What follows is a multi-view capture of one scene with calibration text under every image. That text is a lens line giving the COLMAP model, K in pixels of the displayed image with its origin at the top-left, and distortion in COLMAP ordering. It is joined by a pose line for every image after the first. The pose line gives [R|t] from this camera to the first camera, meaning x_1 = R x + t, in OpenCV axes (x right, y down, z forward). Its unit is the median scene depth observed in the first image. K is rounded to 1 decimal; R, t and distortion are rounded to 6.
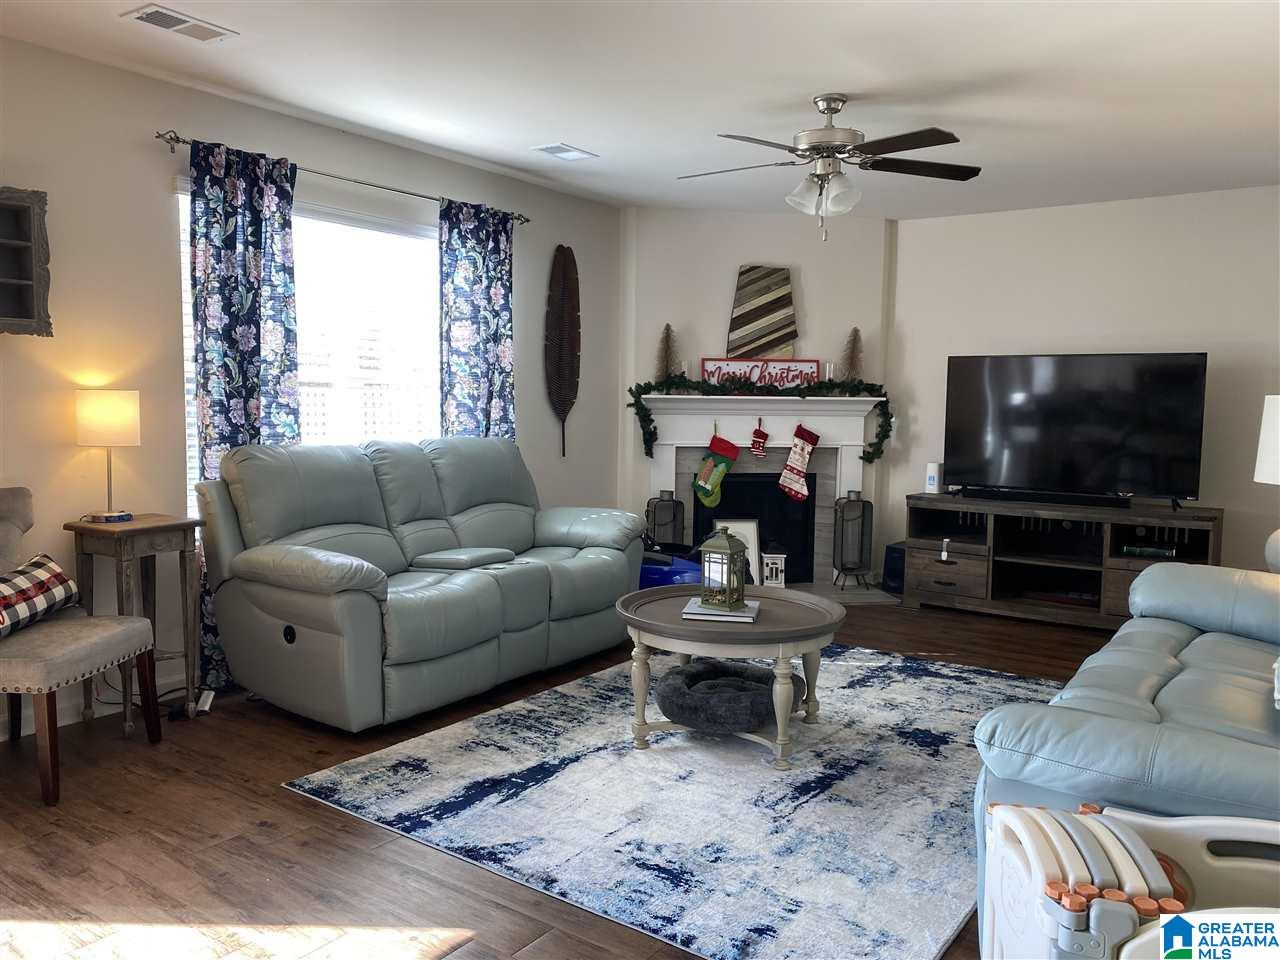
lens RADIAL K [[973.7, 0, 640.0], [0, 973.7, 480.0], [0, 0, 1]] dist [0.007956, -0.002383]
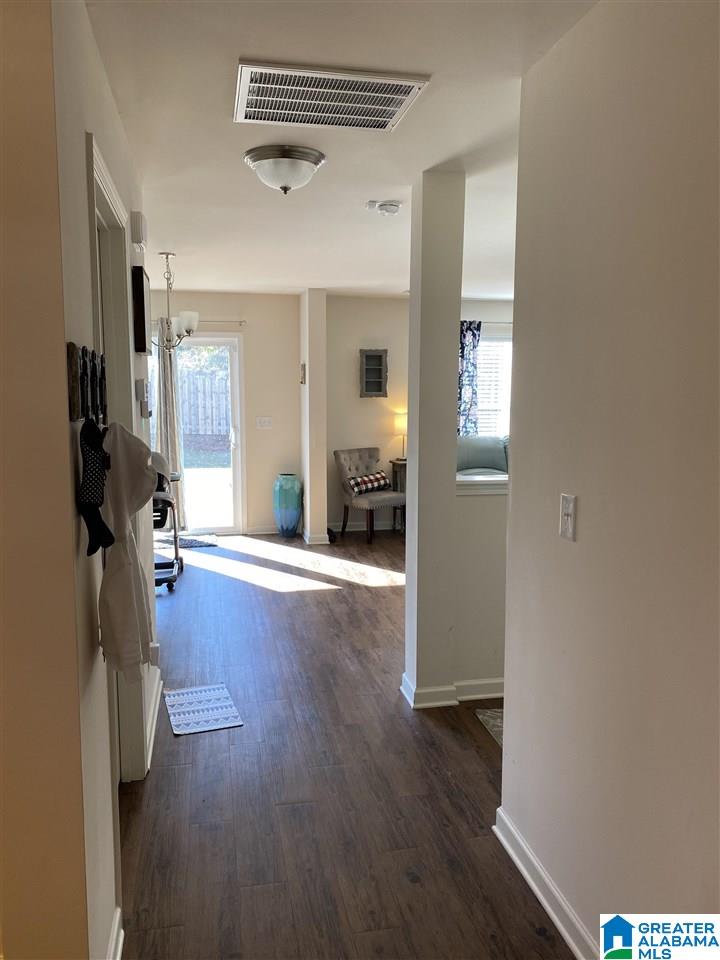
lens RADIAL K [[735.2, 0, 360.0], [0, 735.2, 480.0], [0, 0, 1]] dist [0.105789, -0.166402]
pose [[0.736709, 0.066611, -0.672922, 0.534112], [-0.048987, 0.997779, 0.045138, 0.004719], [0.674434, -0.000289, 0.738335, -0.442140]]
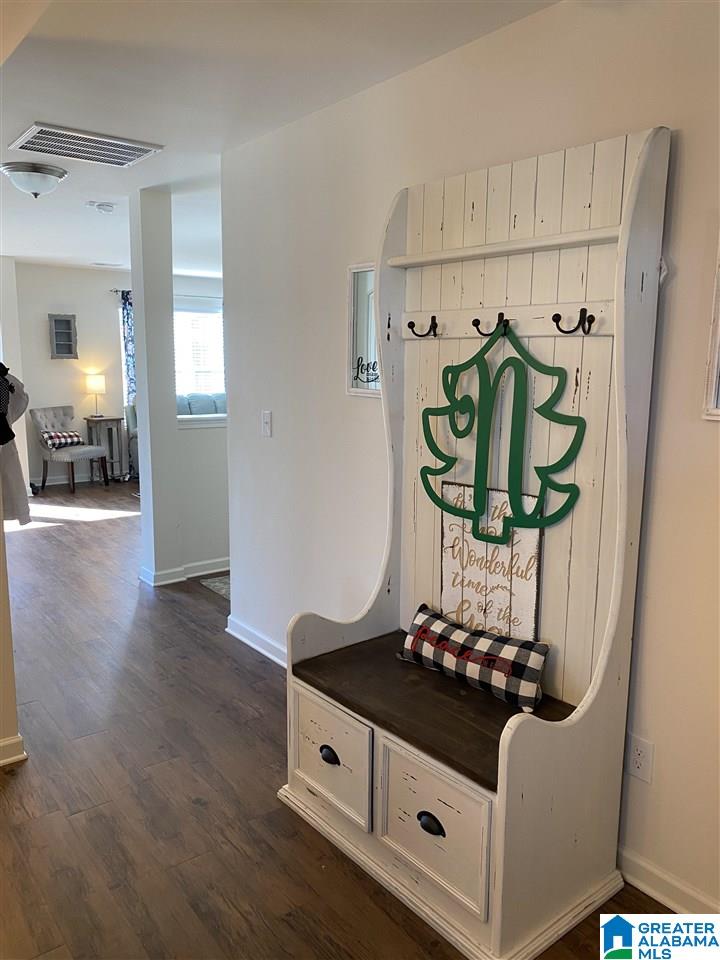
lens RADIAL K [[730.2, 0, 360.0], [0, 730.2, 480.0], [0, 0, 1]] dist [0.007956, -0.002383]
pose [[0.958047, 0.040263, -0.283768, 0.614888], [-0.019430, 0.996930, 0.075854, 0.031051], [0.285951, -0.067158, 0.955888, -0.664742]]
